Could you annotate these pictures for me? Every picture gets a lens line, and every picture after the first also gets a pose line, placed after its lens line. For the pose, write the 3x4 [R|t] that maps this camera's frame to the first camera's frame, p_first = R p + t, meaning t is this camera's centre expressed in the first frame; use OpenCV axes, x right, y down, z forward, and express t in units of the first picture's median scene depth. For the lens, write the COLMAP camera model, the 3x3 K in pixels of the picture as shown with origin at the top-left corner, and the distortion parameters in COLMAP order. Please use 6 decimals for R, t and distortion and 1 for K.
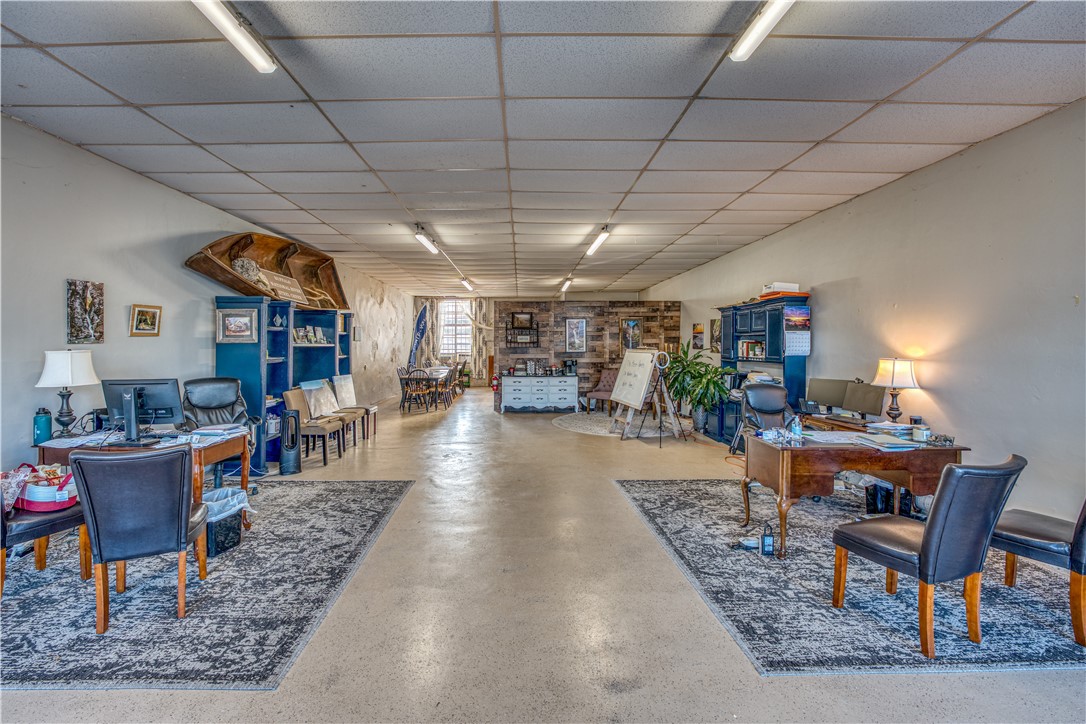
lens RADIAL K [[470.3, 0, 536.2], [0, 470.3, 354.6], [0, 0, 1]] dist [-0.001515, -0.000167]
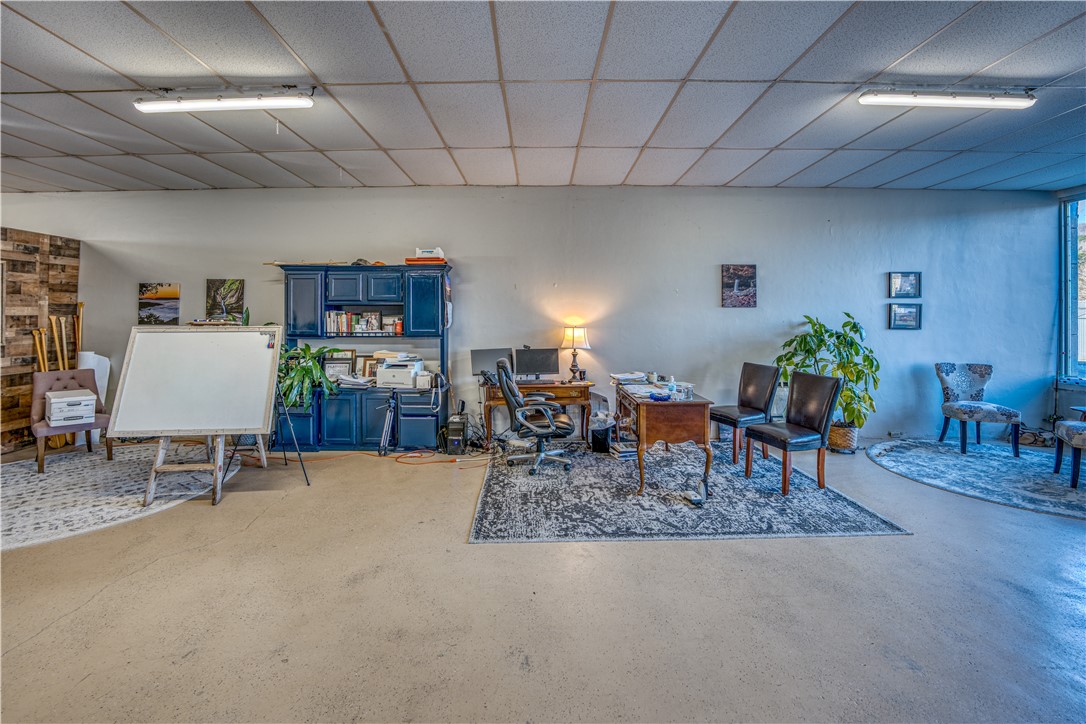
lens RADIAL K [[462.9, 0, 531.6], [0, 462.9, 316.4], [0, 0, 1]] dist [-0.022639, -0.000306]
pose [[0.040295, -0.004244, 0.999179, -0.493699], [0.026371, 0.999647, 0.003182, -0.024931], [-0.998840, 0.026221, 0.040393, 1.042773]]
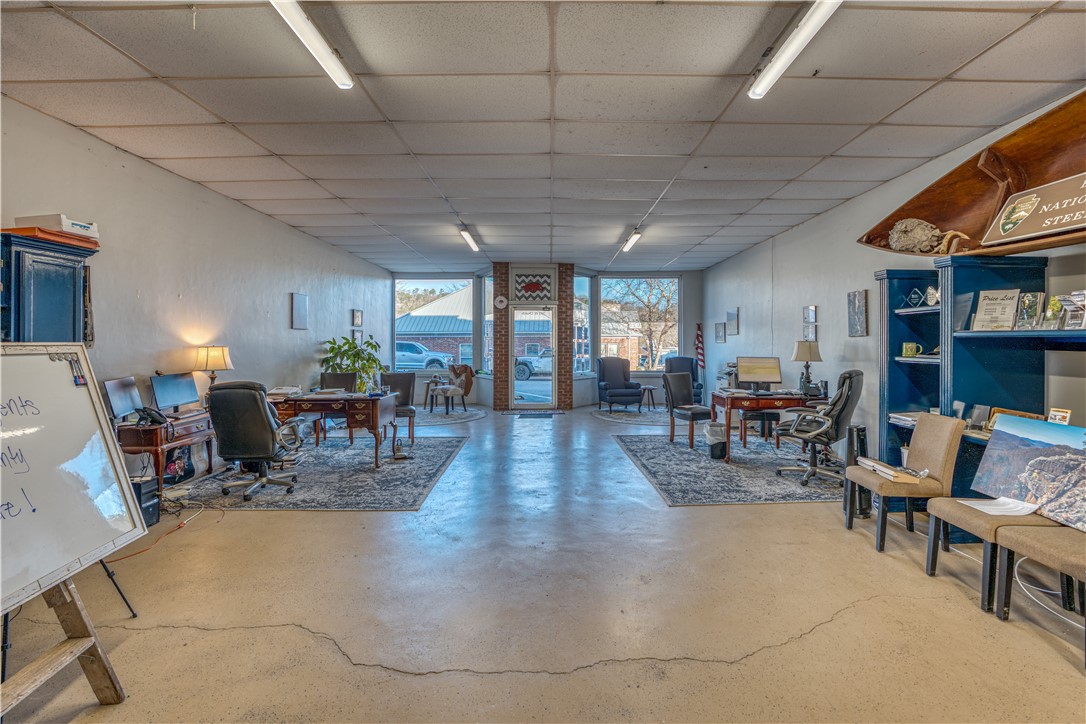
lens RADIAL K [[462.9, 0, 550.2], [0, 462.9, 345.9], [0, 0, 1]] dist [-0.022639, -0.000306]
pose [[-0.999478, -0.006234, 0.031713, -0.090819], [-0.005220, 0.999476, 0.031958, -0.029972], [-0.031896, 0.031776, -0.998986, 2.037067]]
